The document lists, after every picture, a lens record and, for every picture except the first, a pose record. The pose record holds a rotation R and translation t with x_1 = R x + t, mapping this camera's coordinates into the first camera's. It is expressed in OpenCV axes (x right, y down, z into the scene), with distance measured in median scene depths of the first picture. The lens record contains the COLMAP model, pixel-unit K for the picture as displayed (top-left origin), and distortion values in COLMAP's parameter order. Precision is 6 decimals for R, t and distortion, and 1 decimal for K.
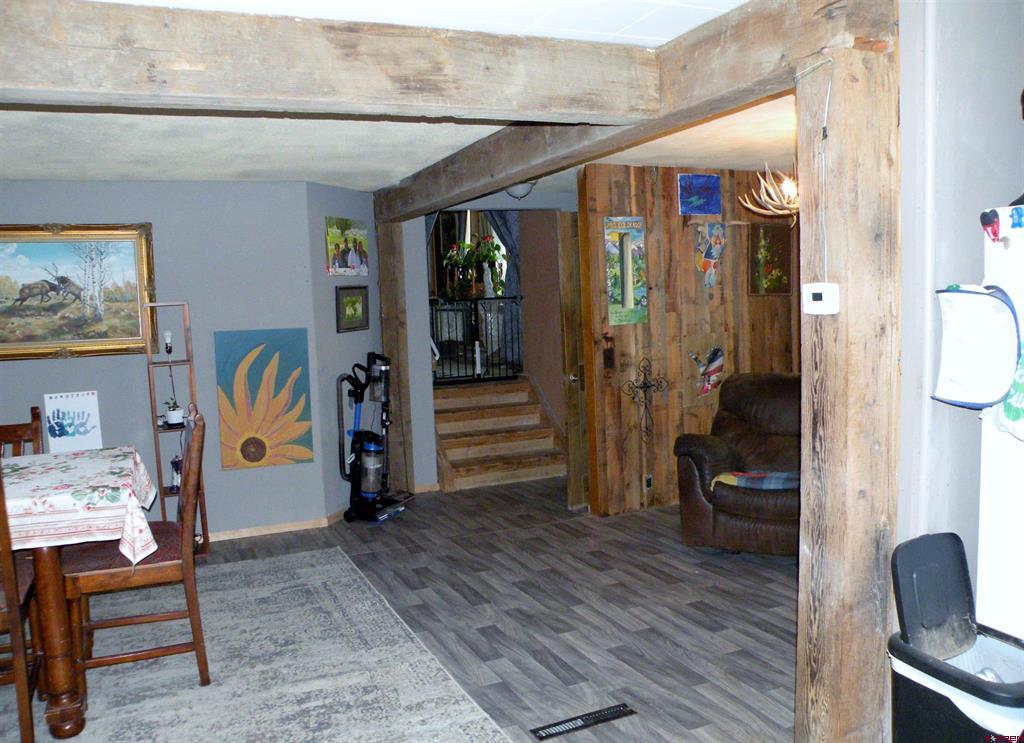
lens RADIAL K [[880.0, 0, 489.9], [0, 880.0, 368.1], [0, 0, 1]] dist [-0.057842, 0.034386]
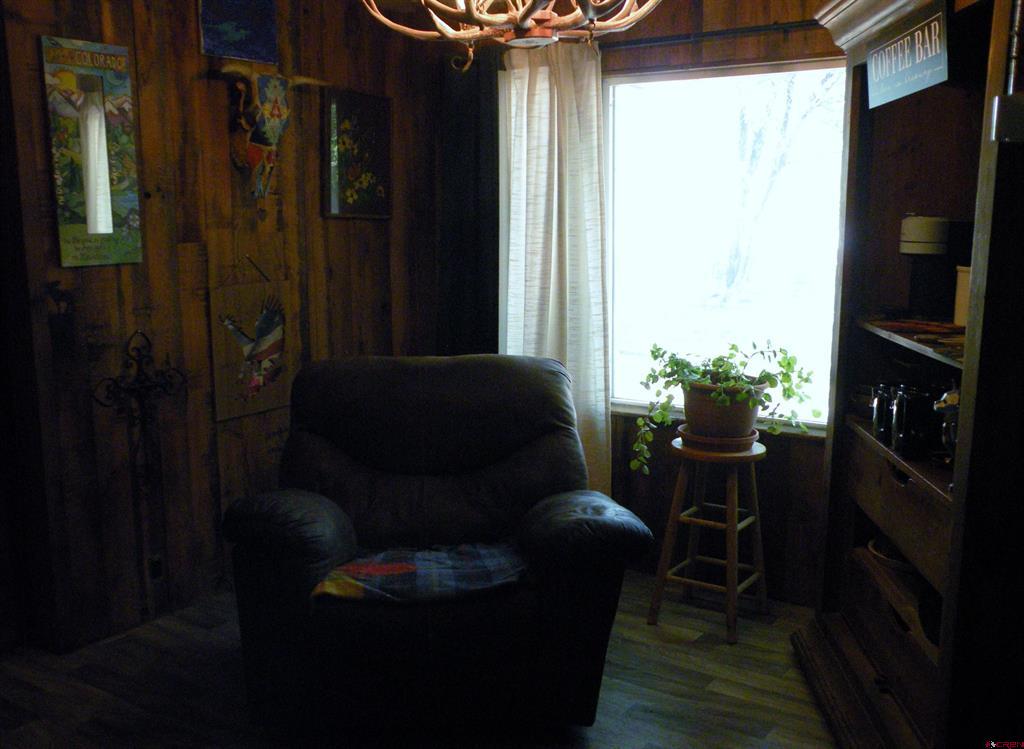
lens RADIAL K [[970.5, 0, 513.6], [0, 970.5, 372.2], [0, 0, 1]] dist [-0.035708, 0.000000]
pose [[0.834181, -0.046711, 0.549509, 0.048487], [0.013458, 0.997834, 0.064390, -0.021301], [-0.551326, -0.046317, 0.833003, 0.410860]]
